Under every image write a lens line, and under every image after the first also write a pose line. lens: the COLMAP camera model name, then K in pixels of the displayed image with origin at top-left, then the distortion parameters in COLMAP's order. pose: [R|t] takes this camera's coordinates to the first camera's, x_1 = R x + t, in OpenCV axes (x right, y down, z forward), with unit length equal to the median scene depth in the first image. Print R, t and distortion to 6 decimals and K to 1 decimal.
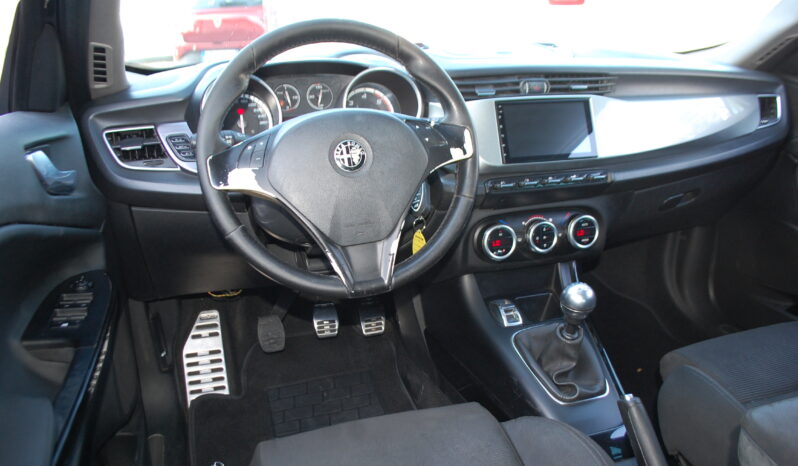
lens RADIAL K [[617.7, 0, 398.6], [0, 617.7, 247.1], [0, 0, 1]] dist [-0.087240, -0.000945]
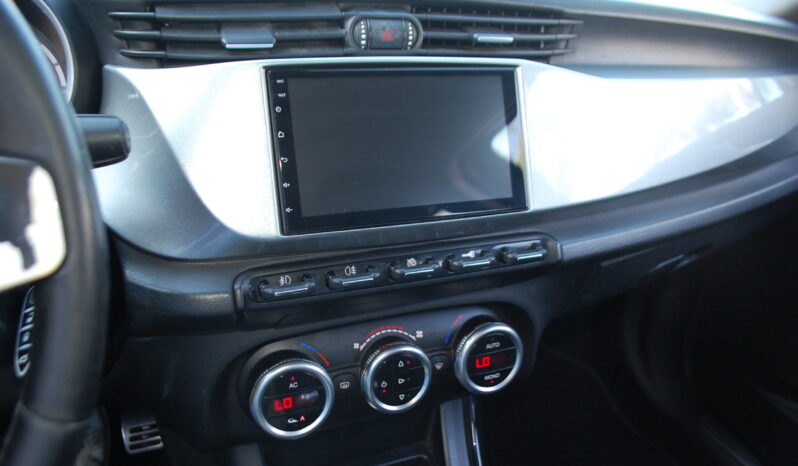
lens RADIAL K [[617.7, 0, 398.6], [0, 617.7, 247.1], [0, 0, 1]] dist [-0.087240, -0.000945]
pose [[0.994735, 0.023877, 0.099663, 0.195595], [-0.032210, 0.996040, 0.082864, -0.154443], [-0.097289, -0.085638, 0.991565, 0.585071]]
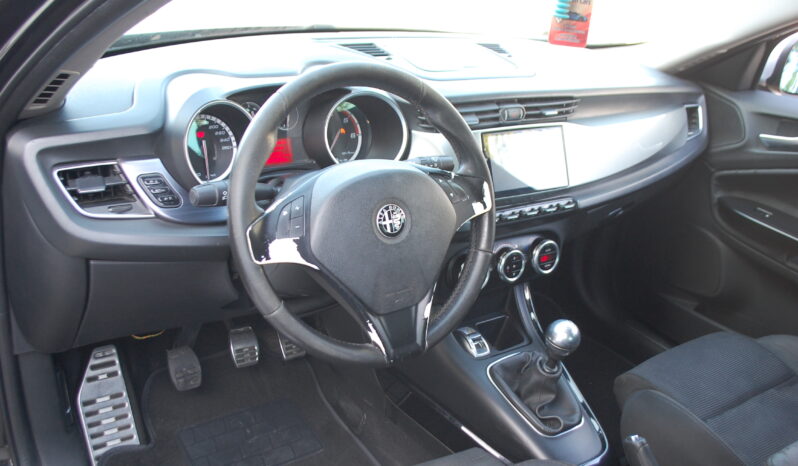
lens RADIAL K [[751.4, 0, 399.0], [0, 751.4, 233.0], [0, 0, 1]] dist [-0.087689, -0.004148]
pose [[0.949007, -0.020323, 0.314600, -0.323632], [-0.002626, 0.997376, 0.072350, -0.160038], [-0.315245, -0.069487, 0.946463, -0.074345]]
